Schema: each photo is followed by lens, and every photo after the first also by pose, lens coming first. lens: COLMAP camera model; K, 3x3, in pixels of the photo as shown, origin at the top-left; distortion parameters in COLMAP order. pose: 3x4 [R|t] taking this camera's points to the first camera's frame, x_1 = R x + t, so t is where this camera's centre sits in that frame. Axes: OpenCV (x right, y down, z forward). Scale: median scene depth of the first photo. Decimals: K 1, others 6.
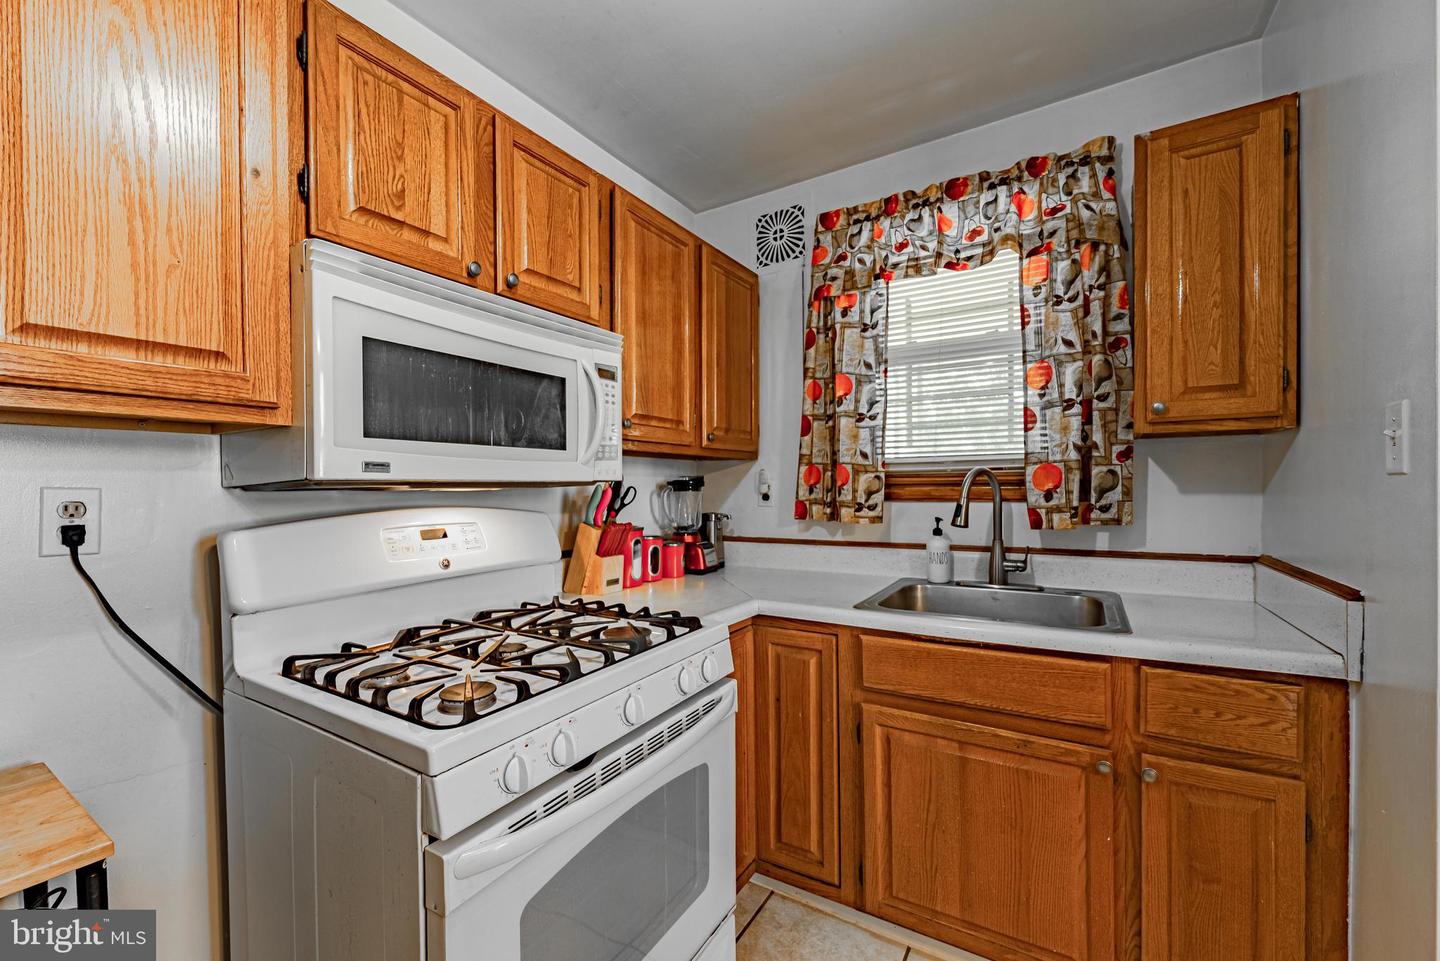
lens RADIAL K [[597.3, 0, 723.1], [0, 597.3, 475.6], [0, 0, 1]] dist [0.001177, 0.000031]
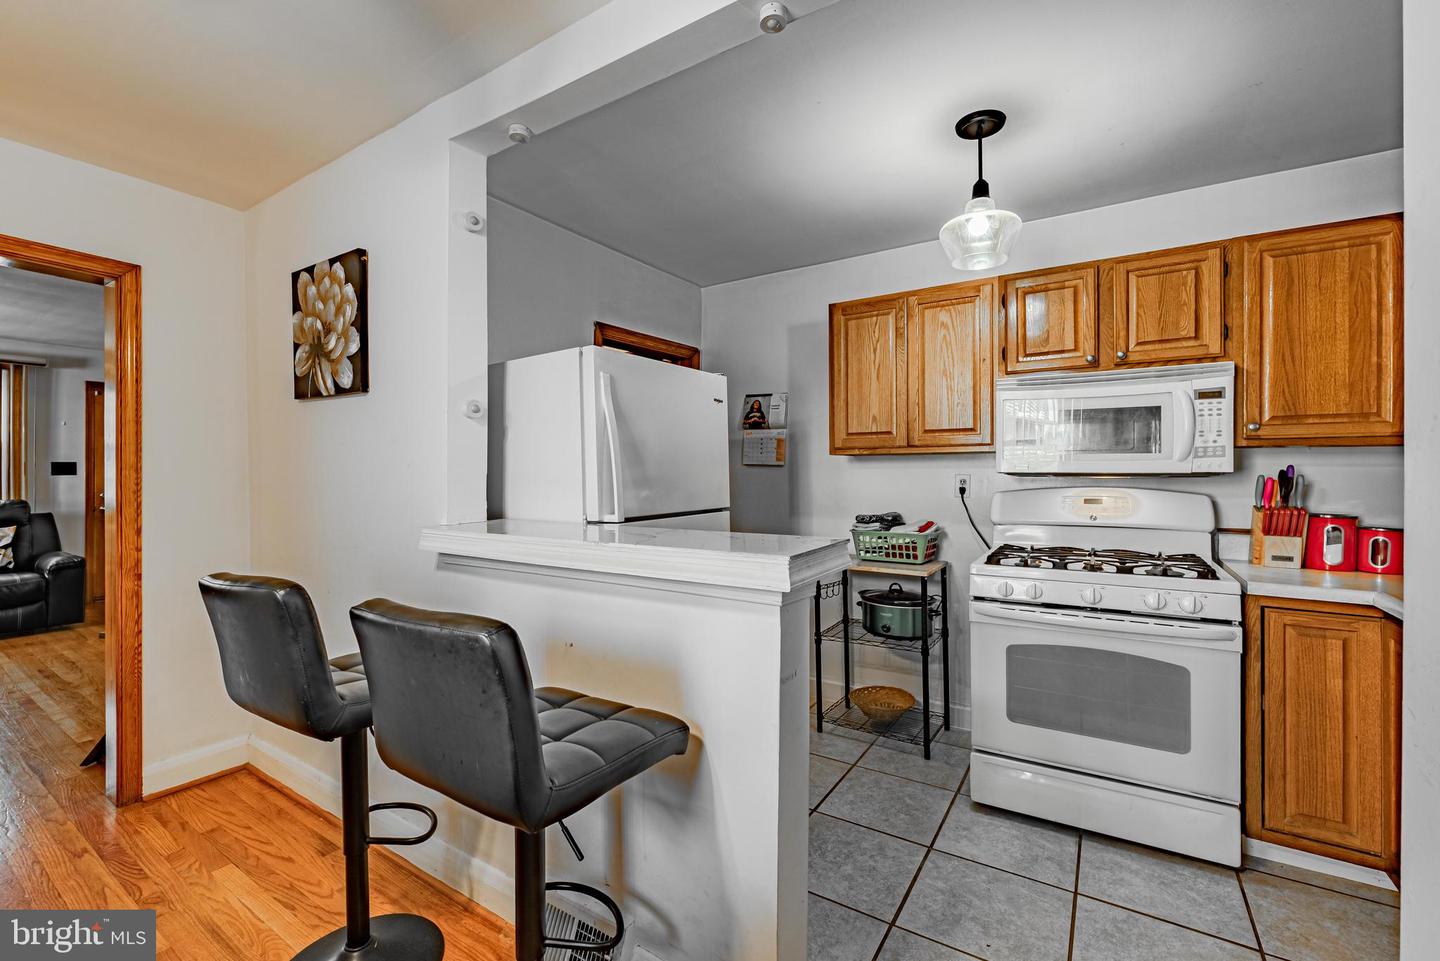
lens RADIAL K [[597.3, 0, 723.1], [0, 597.3, 475.6], [0, 0, 1]] dist [0.001177, 0.000031]
pose [[-0.011474, 0.004374, -0.999925, 1.271222], [0.007151, 0.999965, 0.004292, 0.002004], [0.999909, -0.007101, -0.011505, -0.114229]]
